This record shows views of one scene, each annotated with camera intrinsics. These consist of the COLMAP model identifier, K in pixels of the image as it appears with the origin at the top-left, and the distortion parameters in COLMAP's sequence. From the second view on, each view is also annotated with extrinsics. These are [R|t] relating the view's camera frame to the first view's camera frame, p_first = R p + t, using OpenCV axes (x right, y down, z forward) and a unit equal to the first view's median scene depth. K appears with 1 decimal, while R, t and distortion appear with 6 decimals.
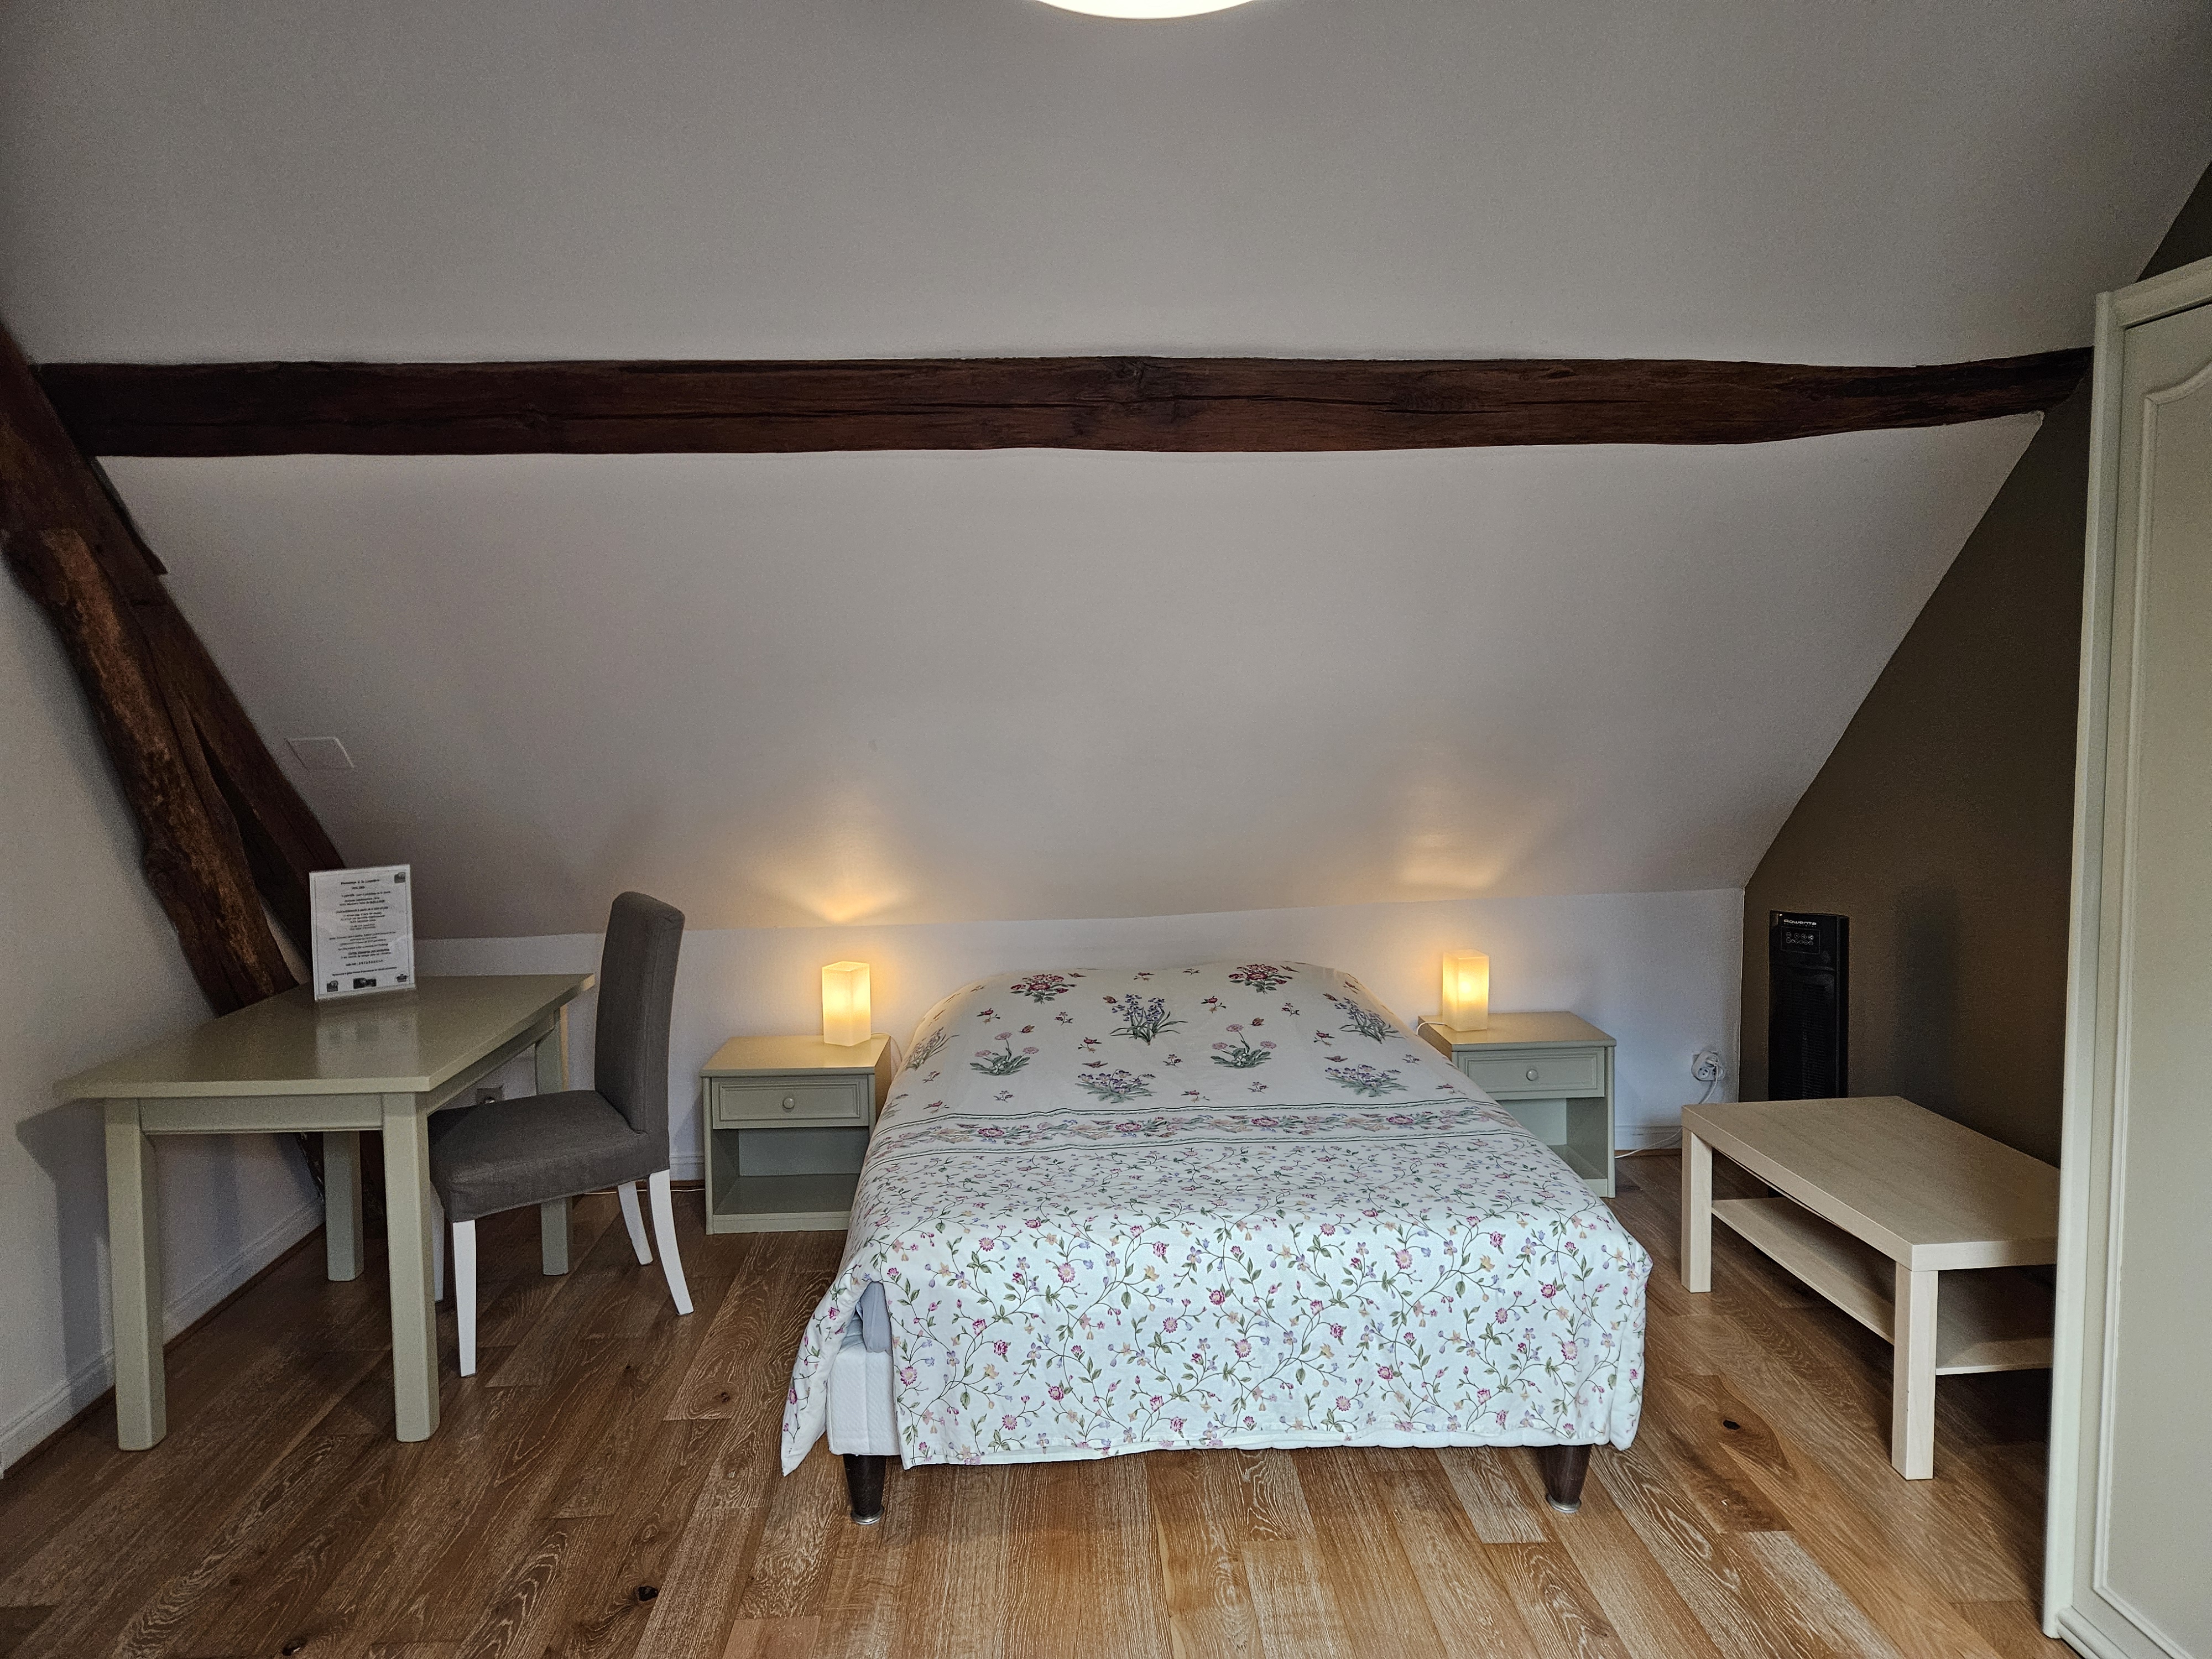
lens RADIAL K [[1478.9, 0, 1106.7], [0, 1478.9, 799.3], [0, 0, 1]] dist [0.054339, -0.038341]
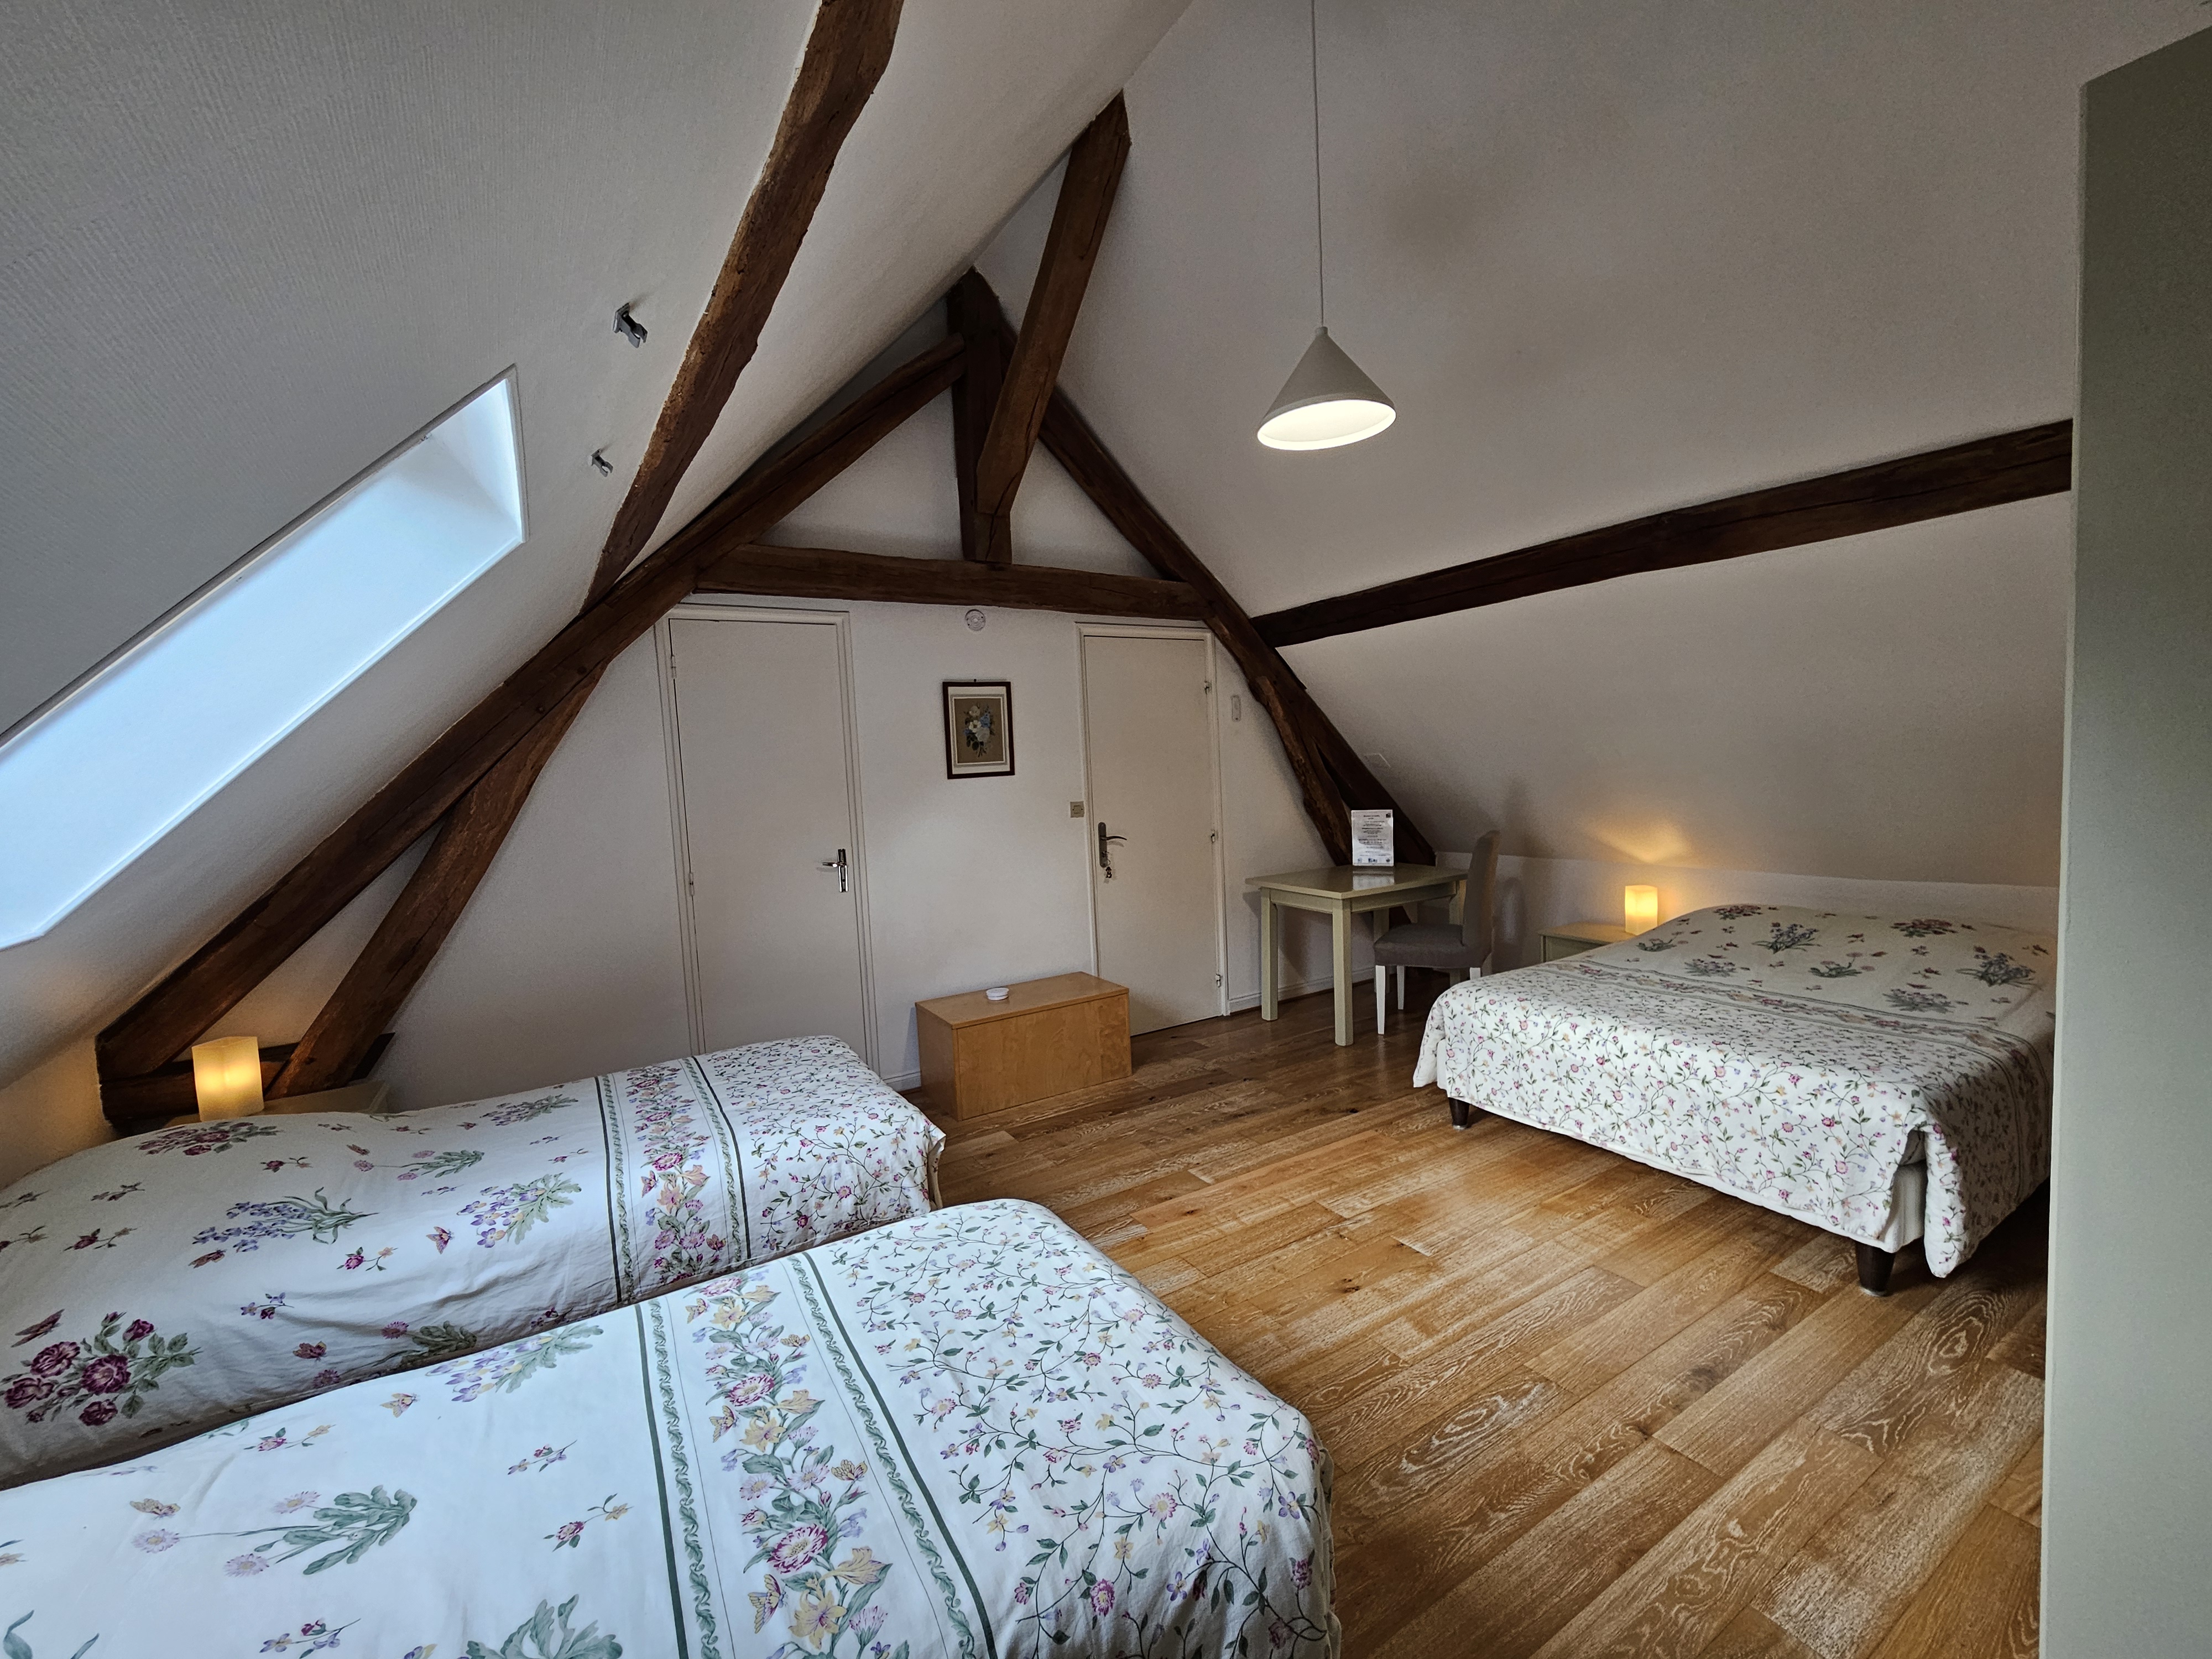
lens RADIAL K [[909.2, 0, 1101.6], [0, 909.2, 819.2], [0, 0, 1]] dist [-0.005146, 0.003339]
pose [[0.475412, 0.048853, -0.878406, 0.716236], [-0.031705, 0.998760, 0.038387, 0.026317], [0.879192, 0.009600, 0.476372, -0.033684]]
